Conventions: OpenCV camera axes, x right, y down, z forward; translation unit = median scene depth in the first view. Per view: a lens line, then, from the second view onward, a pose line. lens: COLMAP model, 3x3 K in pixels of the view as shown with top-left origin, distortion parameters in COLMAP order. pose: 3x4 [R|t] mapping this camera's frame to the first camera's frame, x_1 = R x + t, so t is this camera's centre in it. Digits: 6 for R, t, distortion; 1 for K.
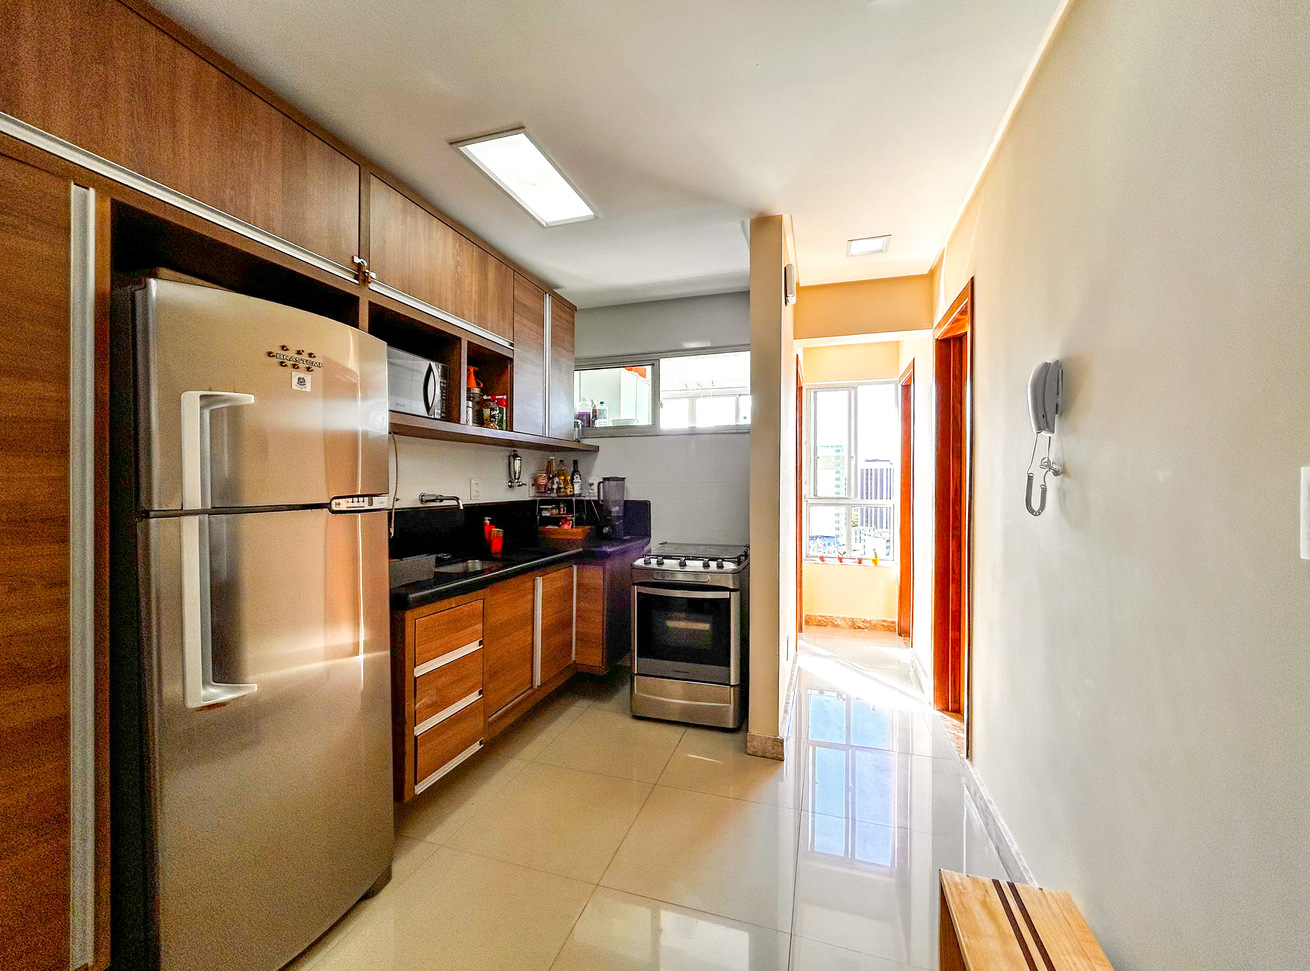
lens RADIAL K [[536.1, 0, 655.0], [0, 536.1, 485.5], [0, 0, 1]] dist [0.000067, -0.000013]
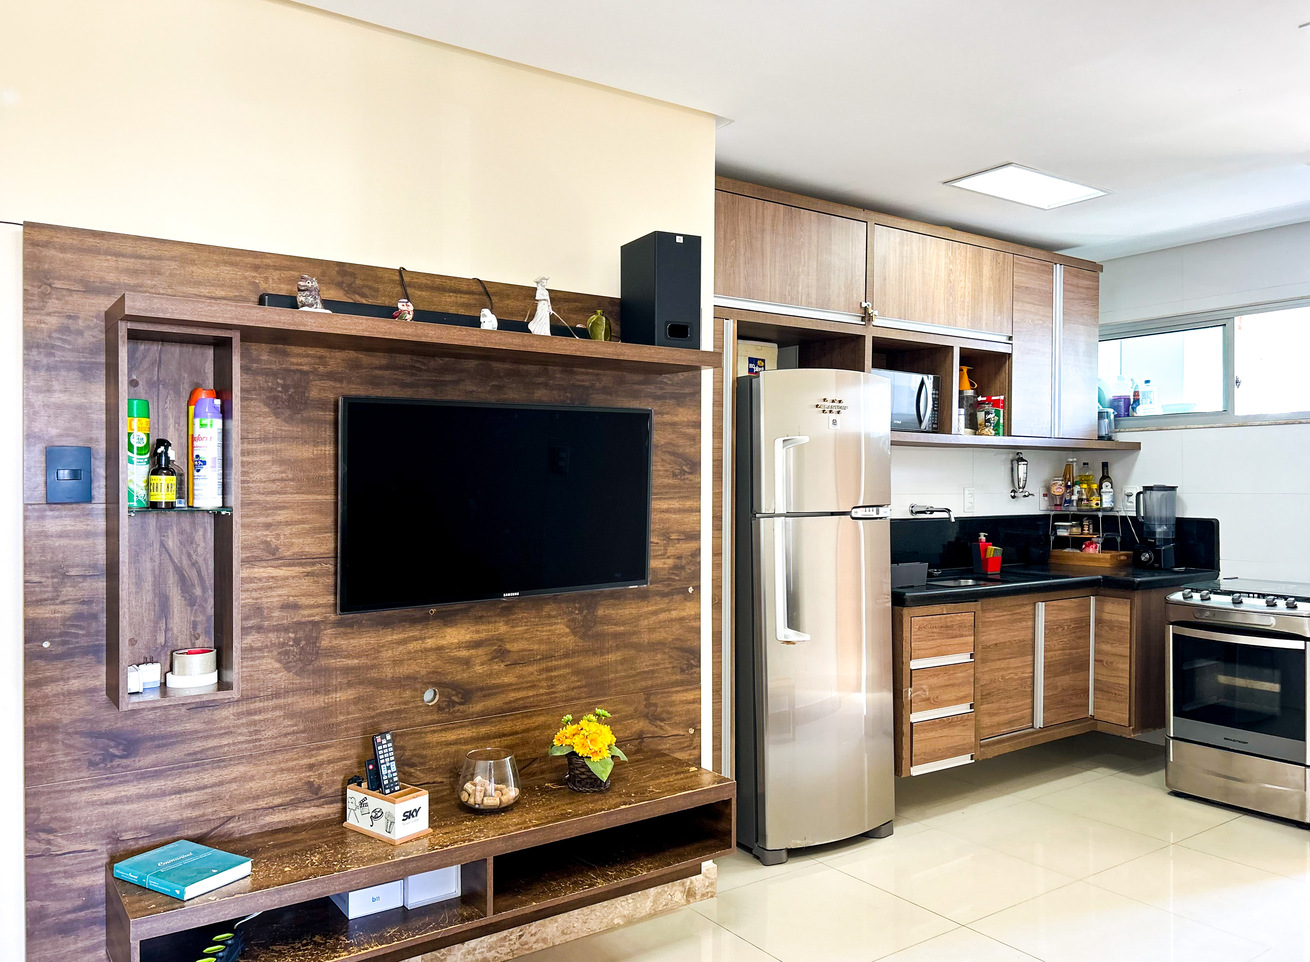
lens RADIAL K [[1001.0, 0, 655.0], [0, 1001.0, 481.0], [0, 0, 1]] dist [0.039598, -0.009893]
pose [[0.800476, -0.000132, -0.599365, 0.264134], [-0.004489, 0.999971, -0.006214, -0.013529], [0.599348, 0.007665, 0.800452, -0.691348]]
